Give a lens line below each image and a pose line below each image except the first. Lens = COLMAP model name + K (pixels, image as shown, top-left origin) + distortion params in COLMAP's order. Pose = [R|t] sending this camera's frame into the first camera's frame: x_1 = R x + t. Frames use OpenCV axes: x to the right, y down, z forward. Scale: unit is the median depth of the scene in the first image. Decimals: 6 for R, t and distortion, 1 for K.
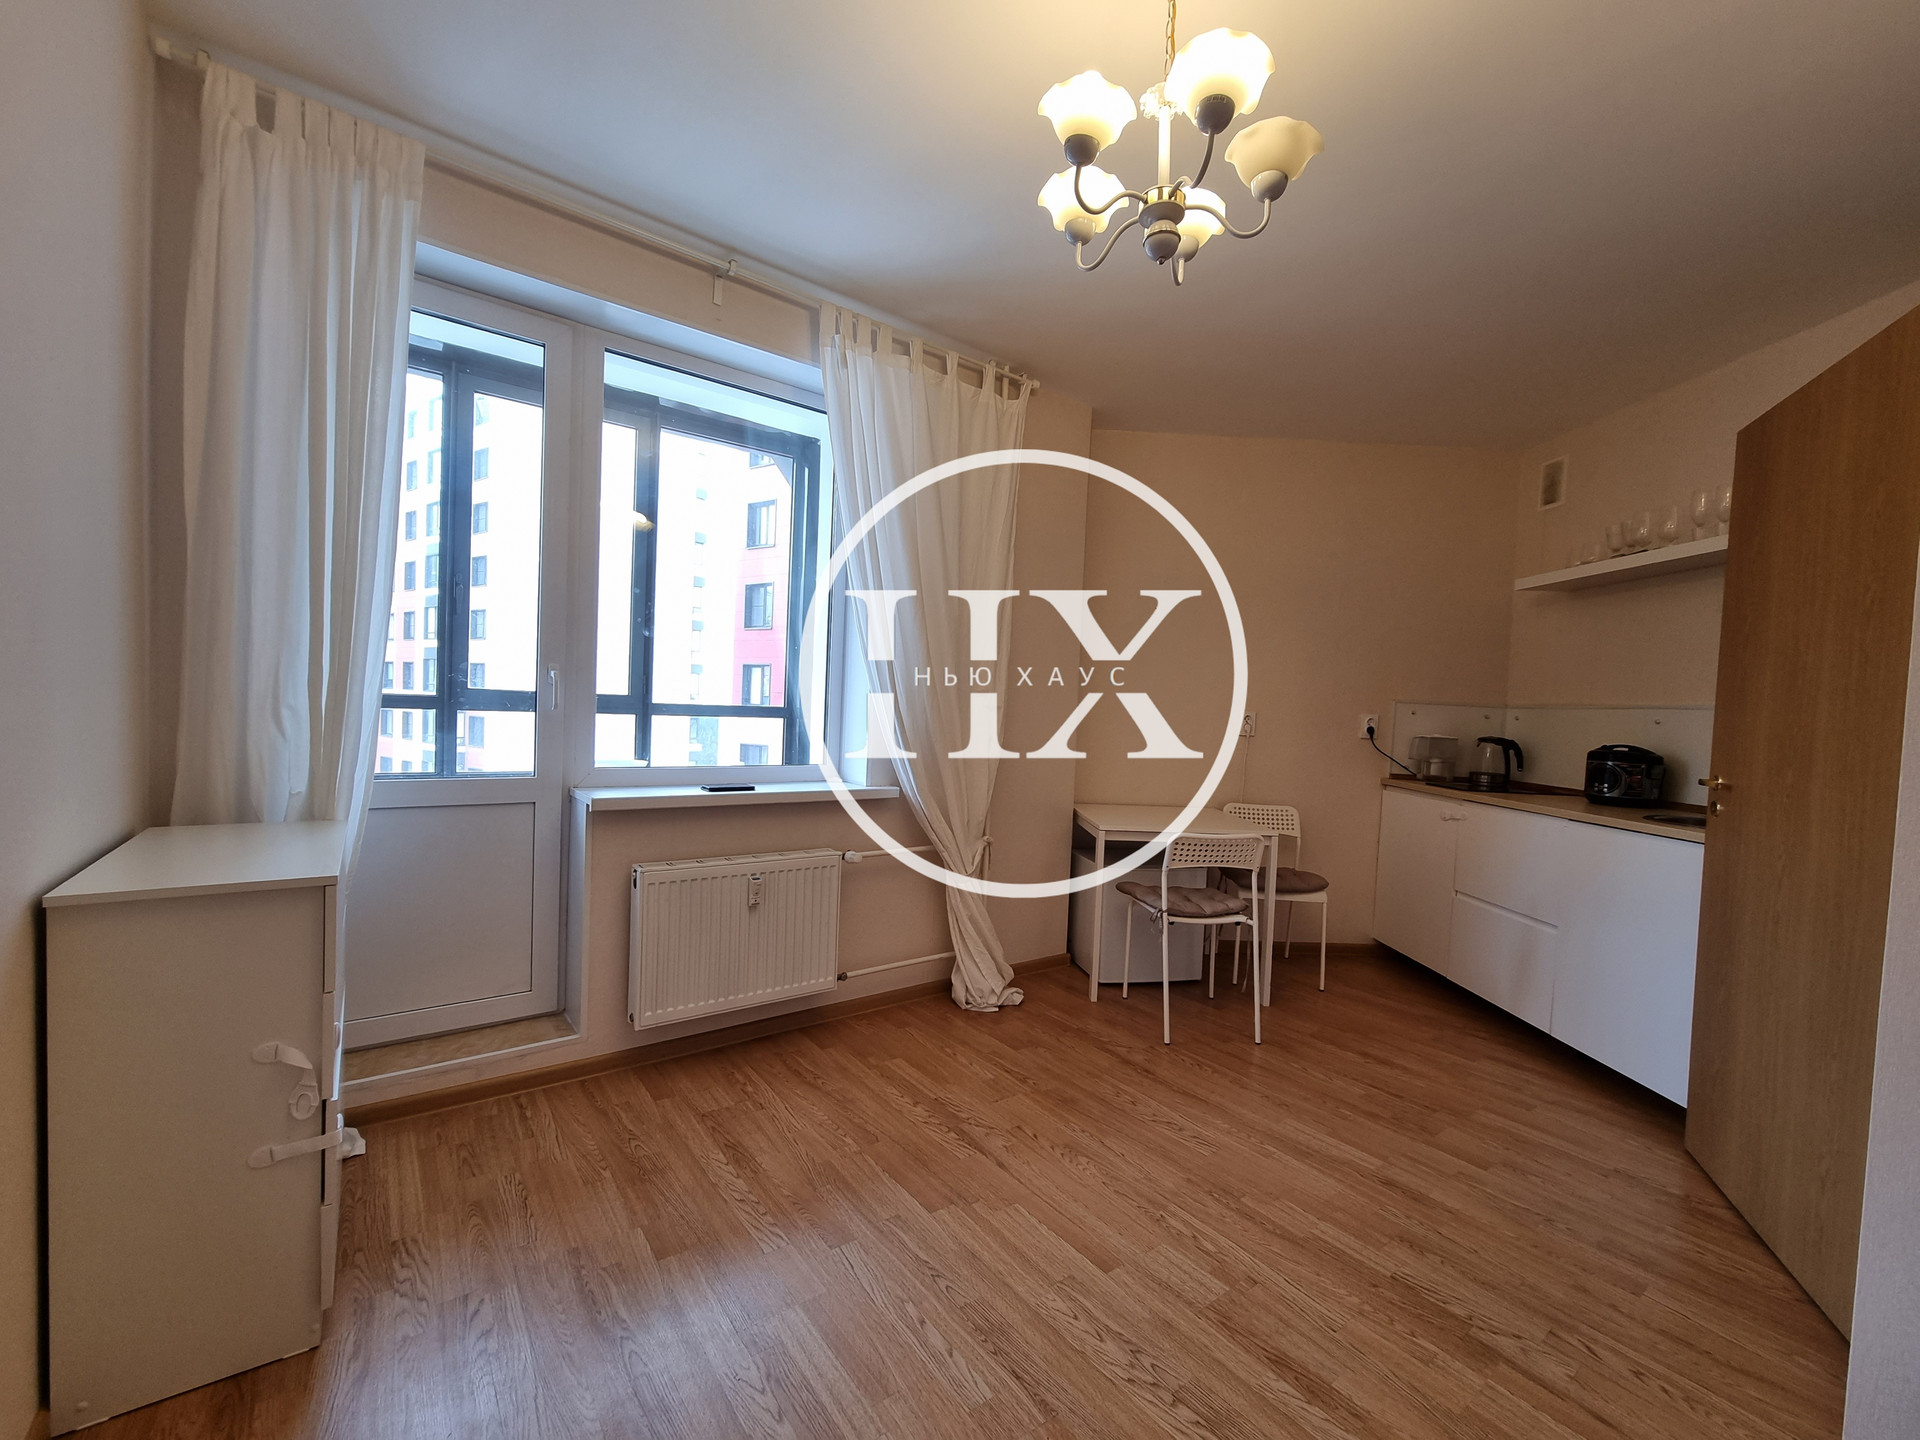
lens RADIAL K [[794.2, 0, 959.9], [0, 794.2, 734.8], [0, 0, 1]] dist [-0.002161, -0.000281]
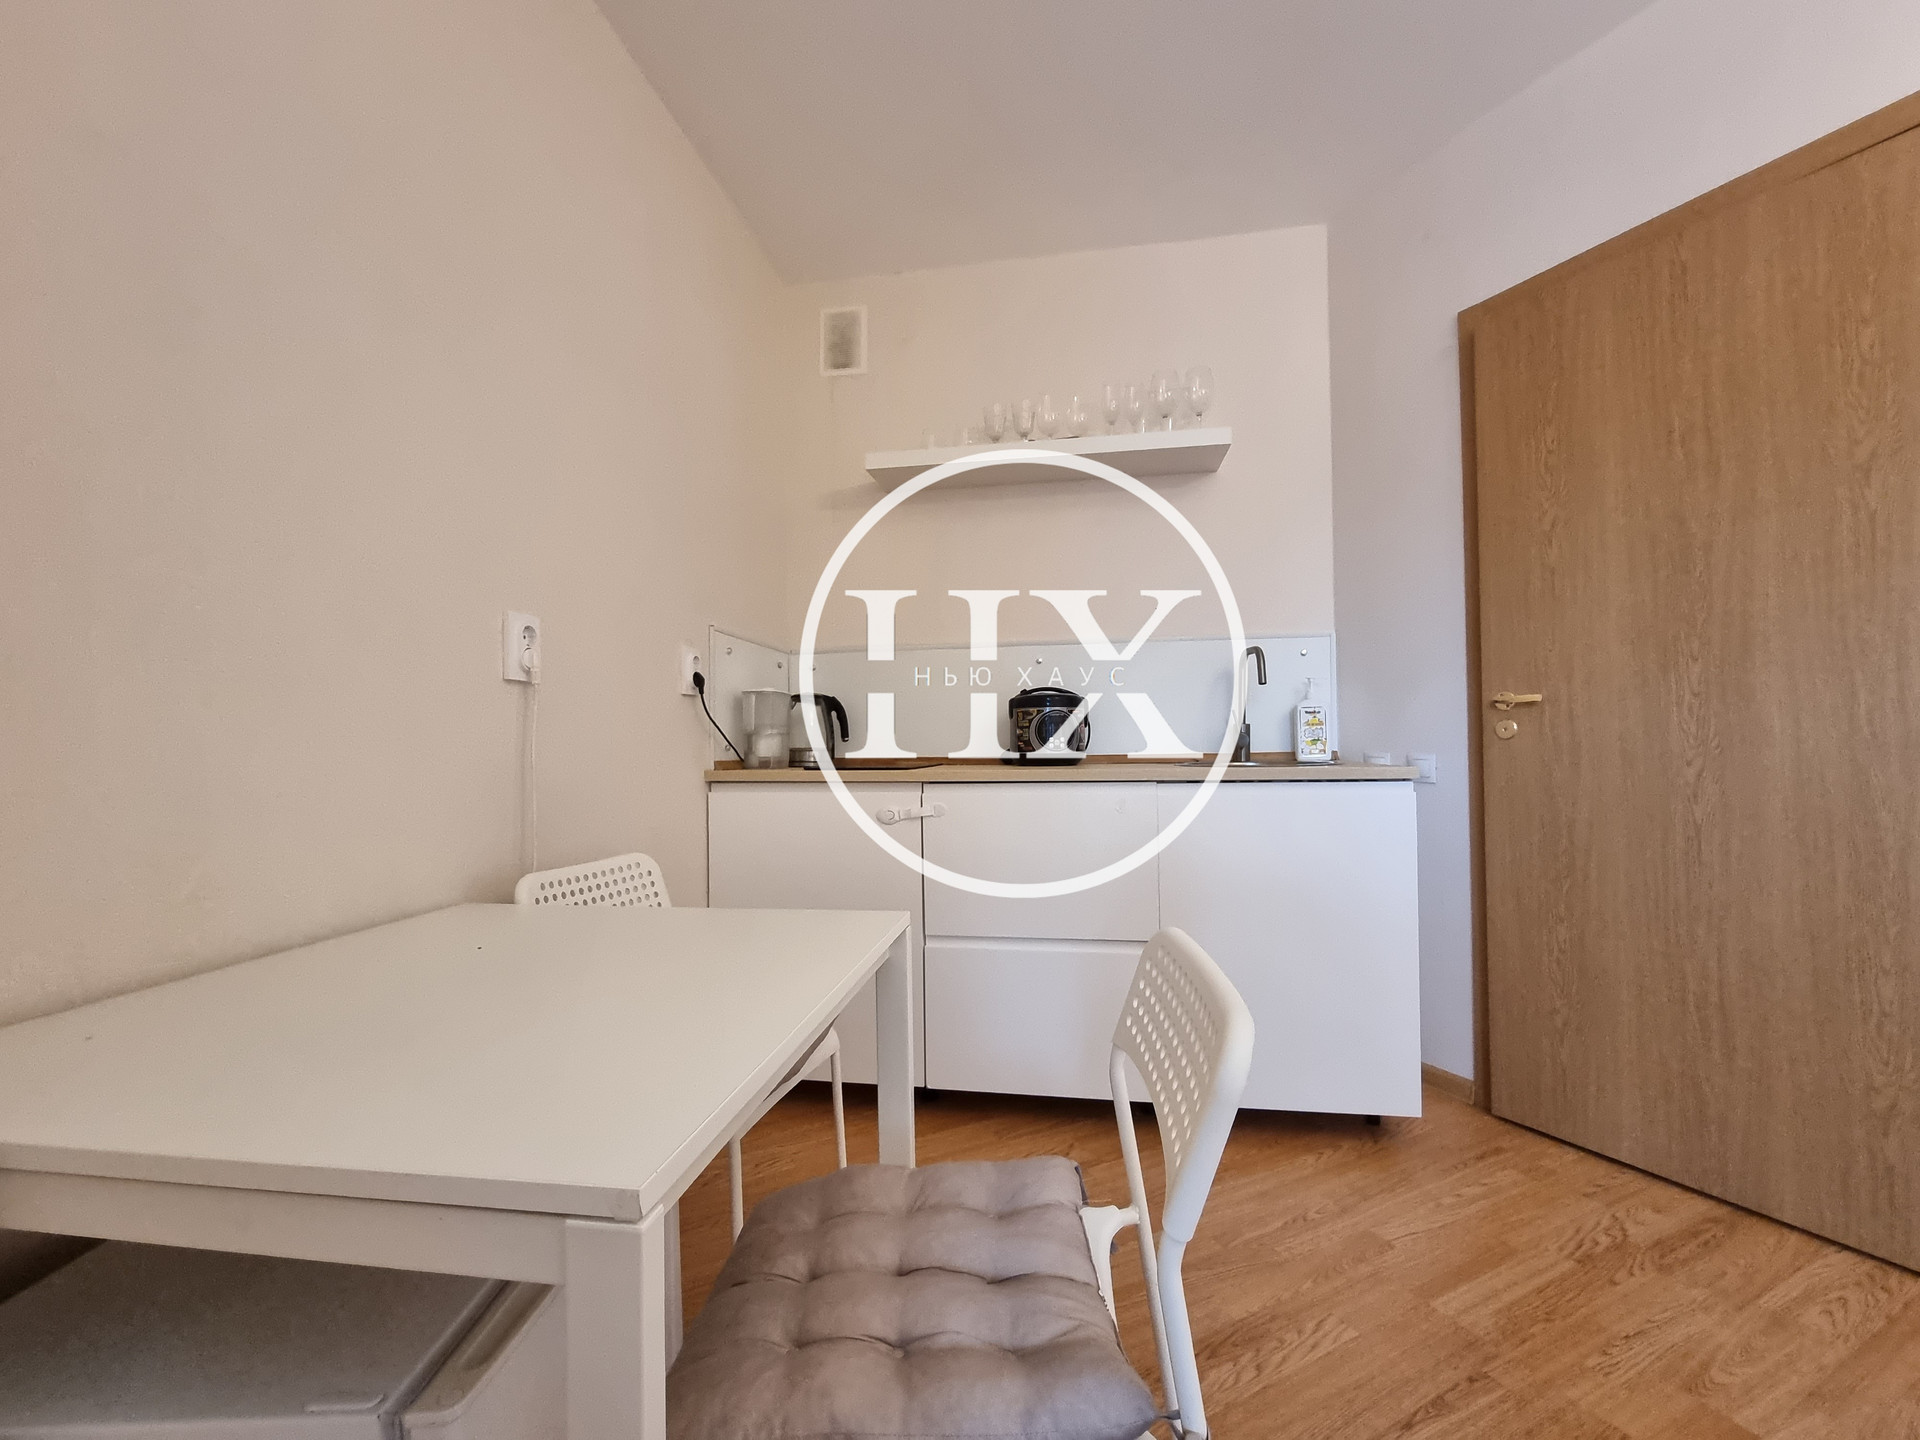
lens RADIAL K [[794.2, 0, 959.9], [0, 794.2, 734.8], [0, 0, 1]] dist [-0.002161, -0.000281]
pose [[0.181408, -0.032069, 0.982885, 0.088509], [0.057531, 0.998102, 0.021948, 0.060485], [-0.981724, 0.052565, 0.182909, 1.537516]]
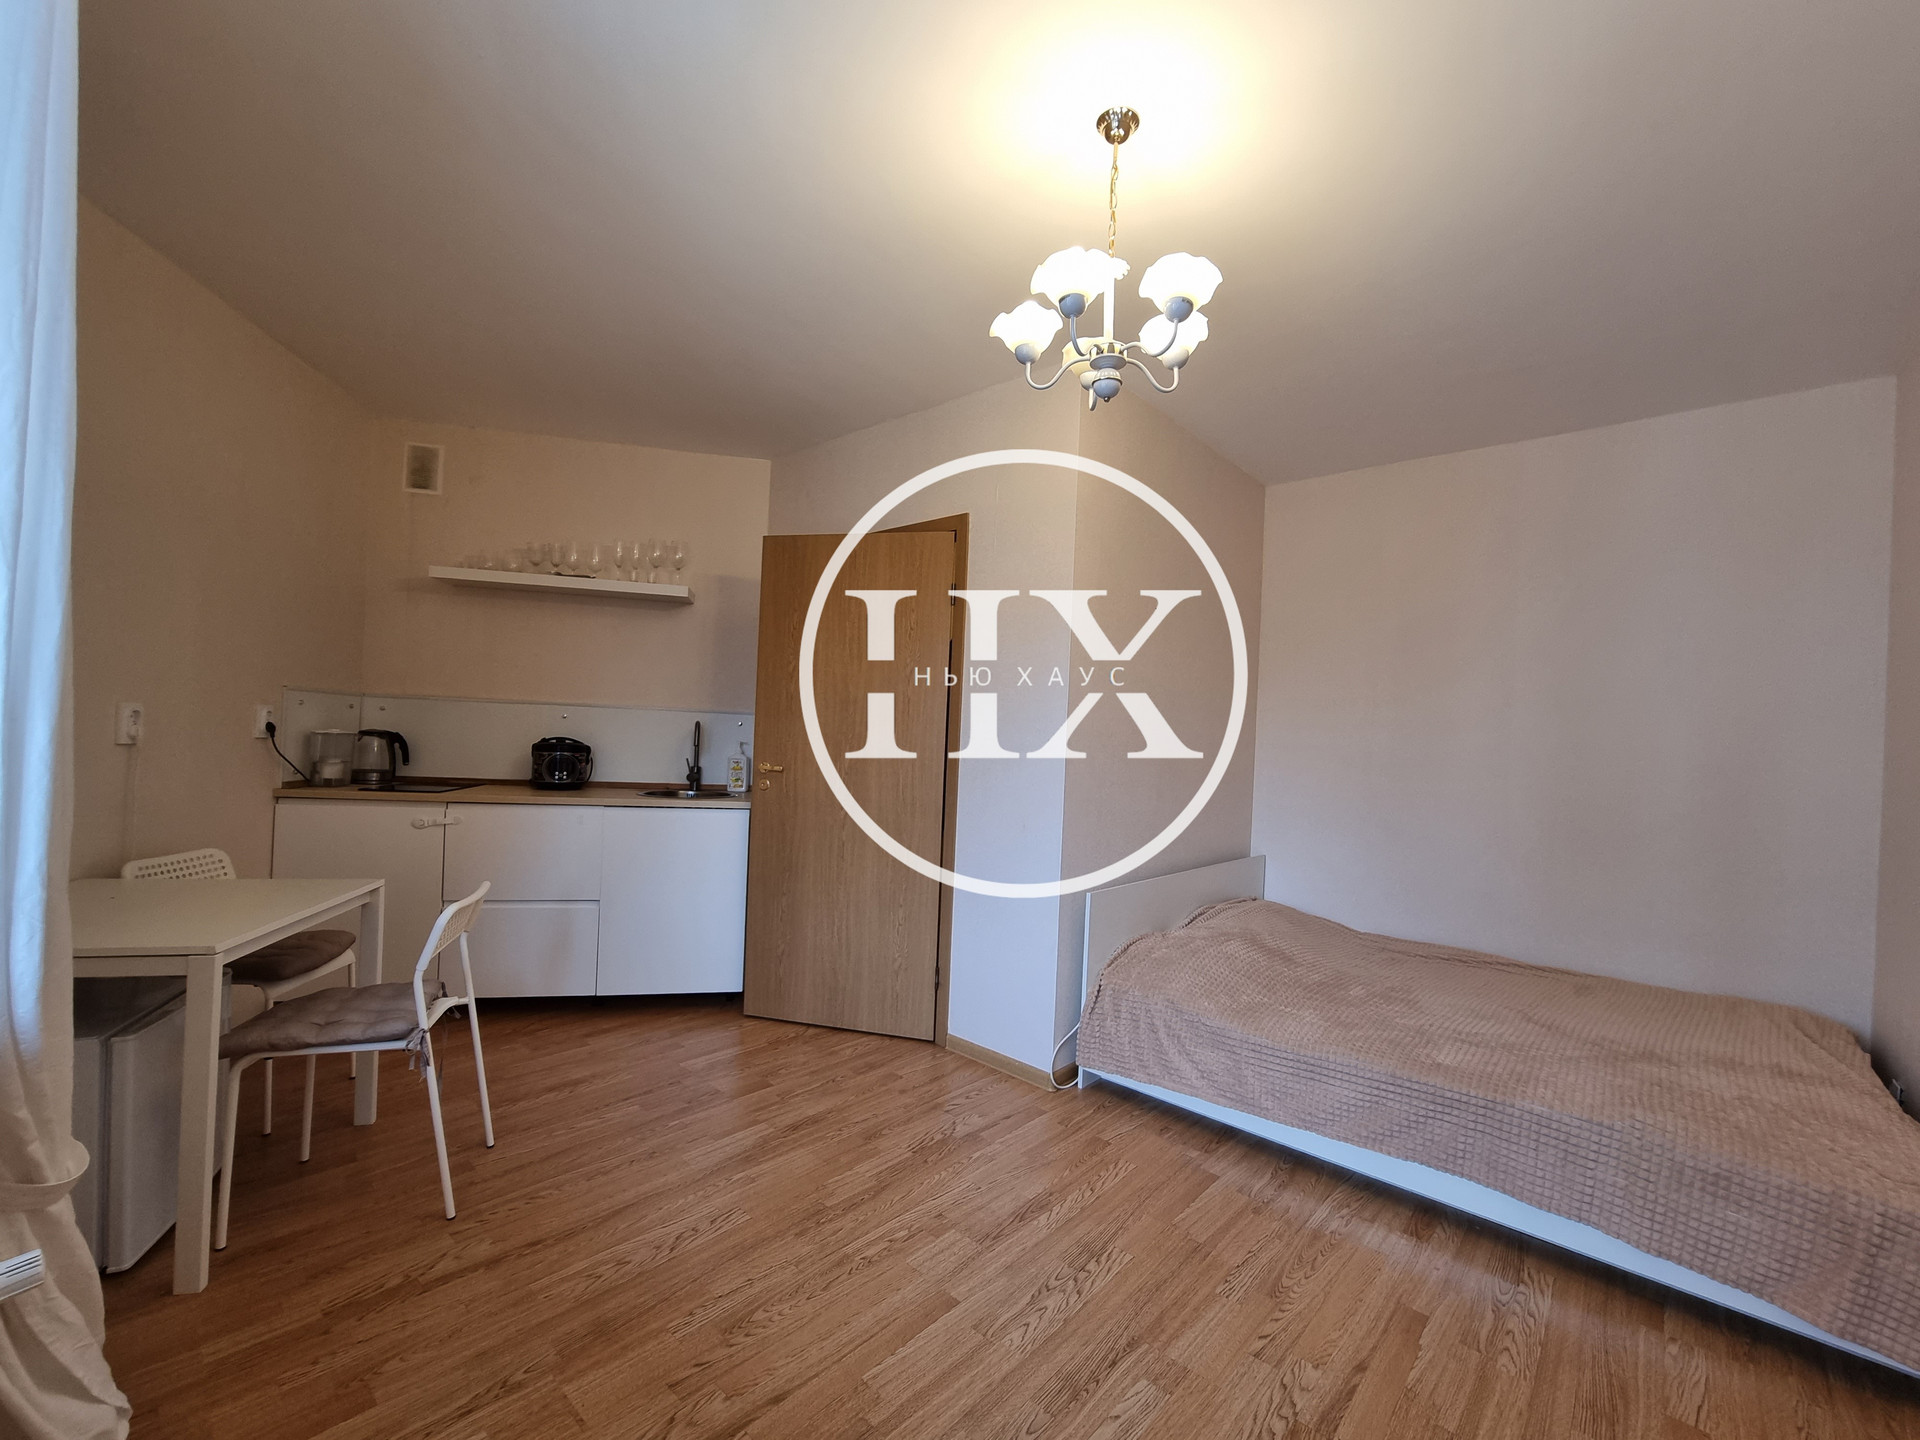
lens RADIAL K [[794.2, 0, 959.9], [0, 794.2, 734.8], [0, 0, 1]] dist [-0.002161, -0.000281]
pose [[-0.189097, -0.047794, 0.980795, -0.687511], [-0.015073, 0.998838, 0.045767, -0.086436], [-0.981843, -0.006130, -0.189598, 1.051280]]
